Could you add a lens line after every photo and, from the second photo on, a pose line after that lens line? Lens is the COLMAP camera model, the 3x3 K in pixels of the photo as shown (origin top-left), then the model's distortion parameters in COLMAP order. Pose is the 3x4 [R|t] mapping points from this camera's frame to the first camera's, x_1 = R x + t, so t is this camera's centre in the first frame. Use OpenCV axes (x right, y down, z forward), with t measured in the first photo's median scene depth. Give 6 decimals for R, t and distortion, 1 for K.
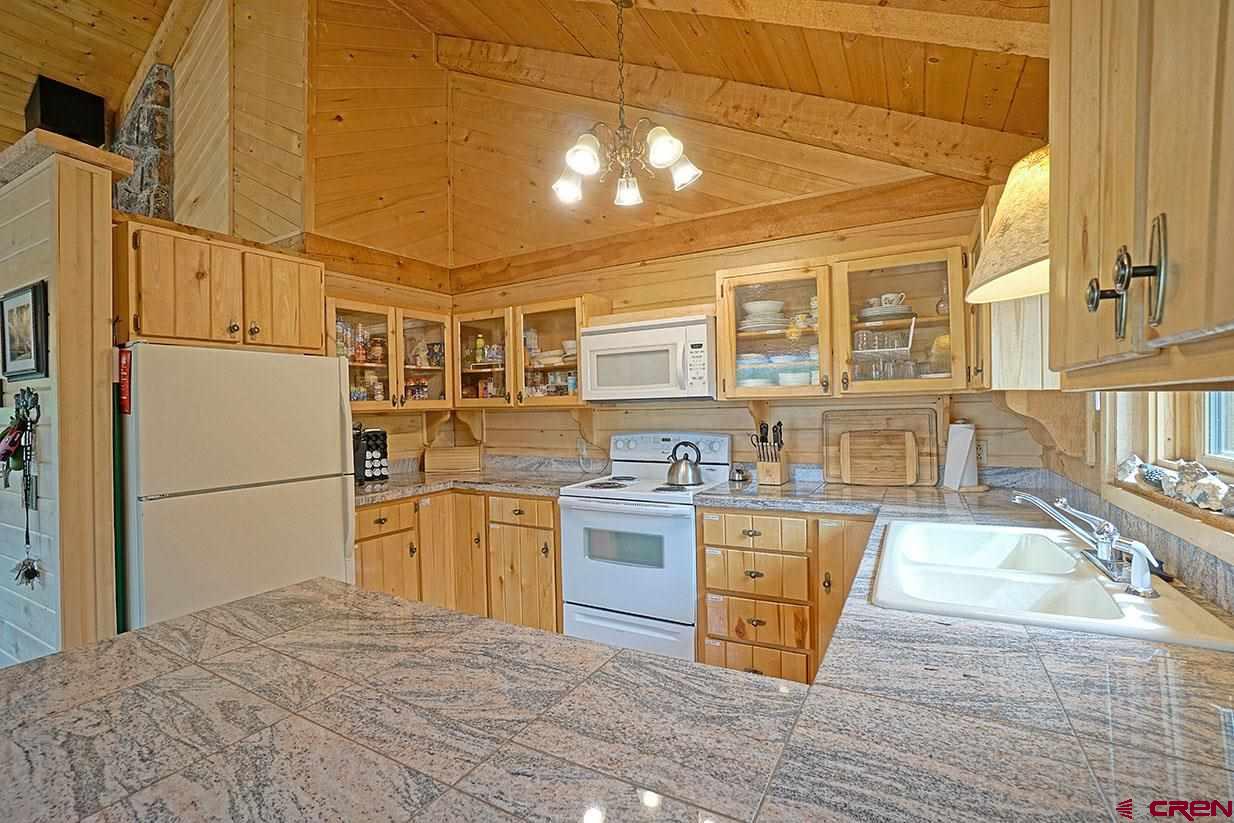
lens RADIAL K [[547.2, 0, 622.2], [0, 547.2, 412.8], [0, 0, 1]] dist [-0.063671, 0.020806]
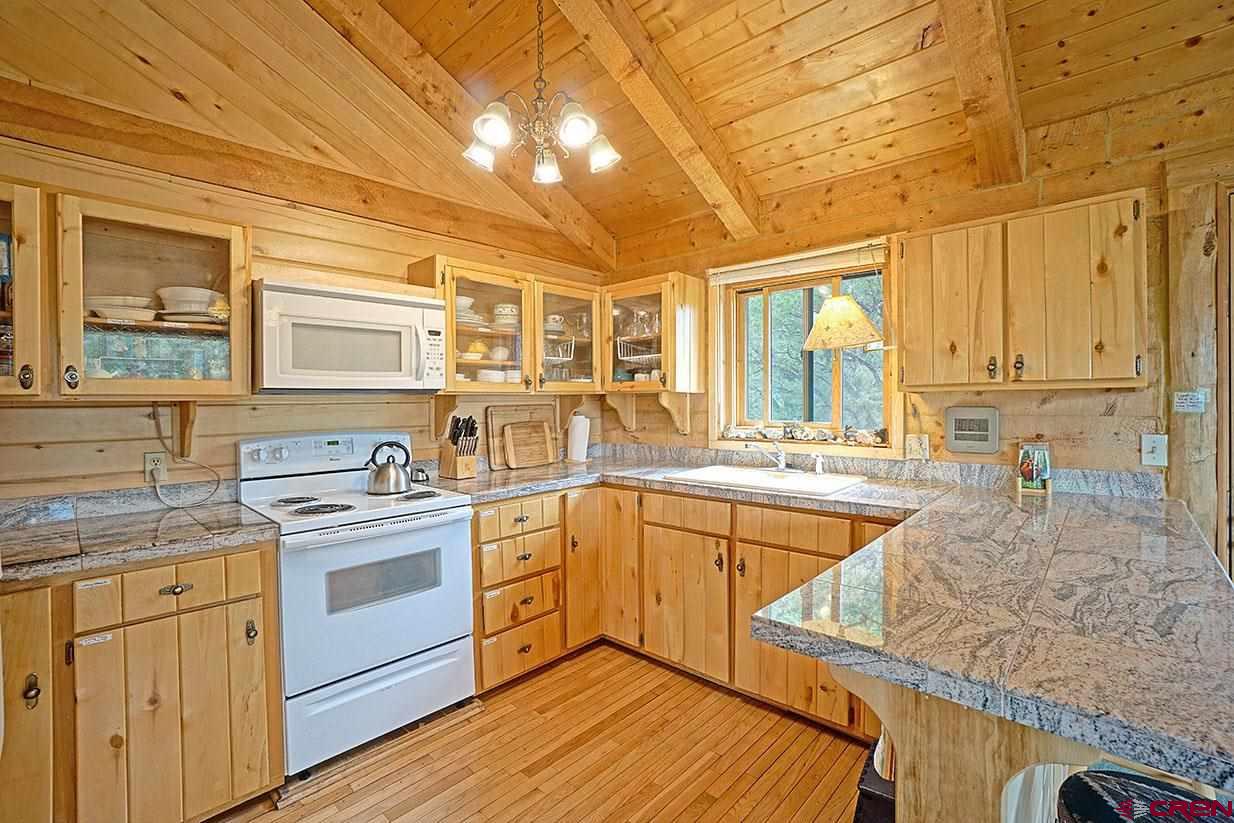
lens RADIAL K [[547.2, 0, 603.4], [0, 547.2, 419.0], [0, 0, 1]] dist [-0.063671, 0.020806]
pose [[0.247621, -0.014036, 0.968755, -0.654576], [0.013553, 0.999847, 0.011023, 0.013482], [-0.968762, 0.010400, 0.247773, 0.498866]]
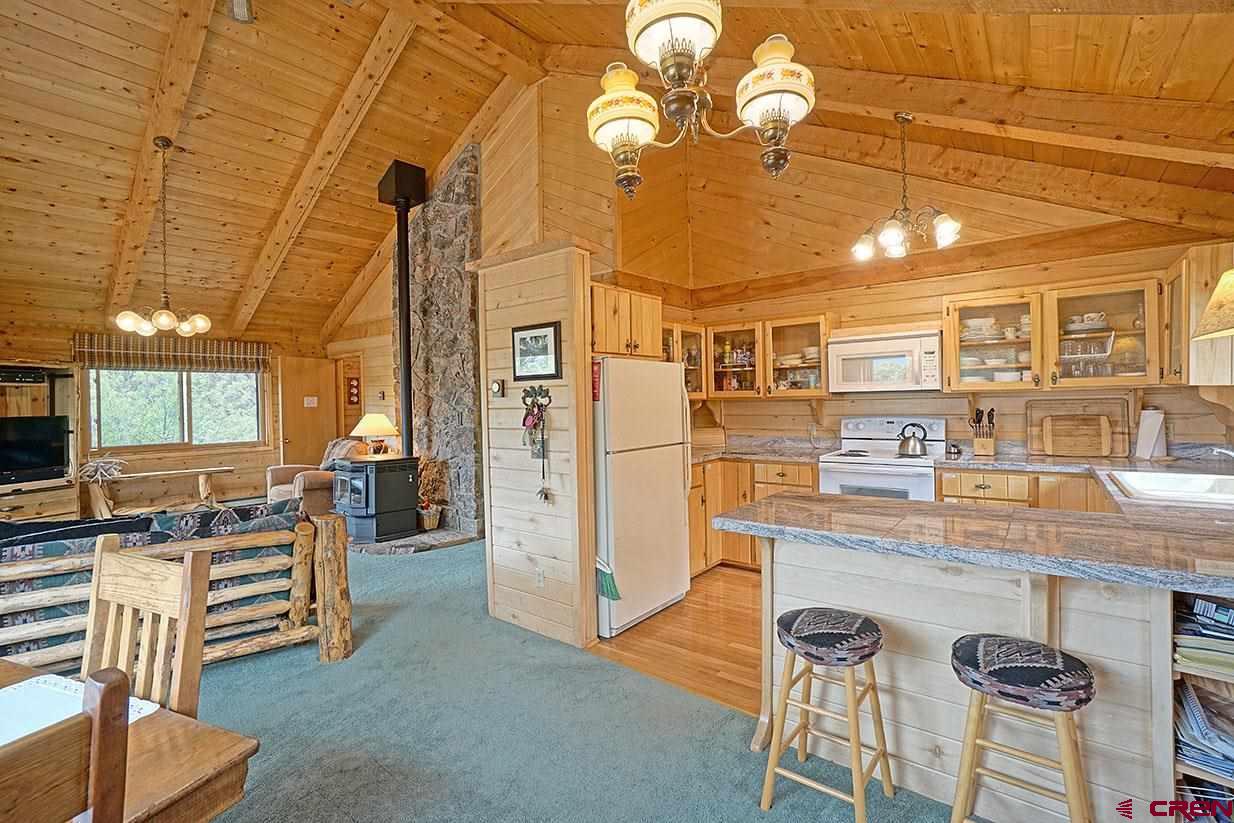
lens RADIAL K [[547.2, 0, 615.5], [0, 547.2, 414.7], [0, 0, 1]] dist [-0.063671, 0.020806]
pose [[0.985473, 0.005163, -0.169752, -0.405320], [-0.001930, 0.999814, 0.019205, 0.008372], [0.169820, -0.018599, 0.985300, -0.452295]]
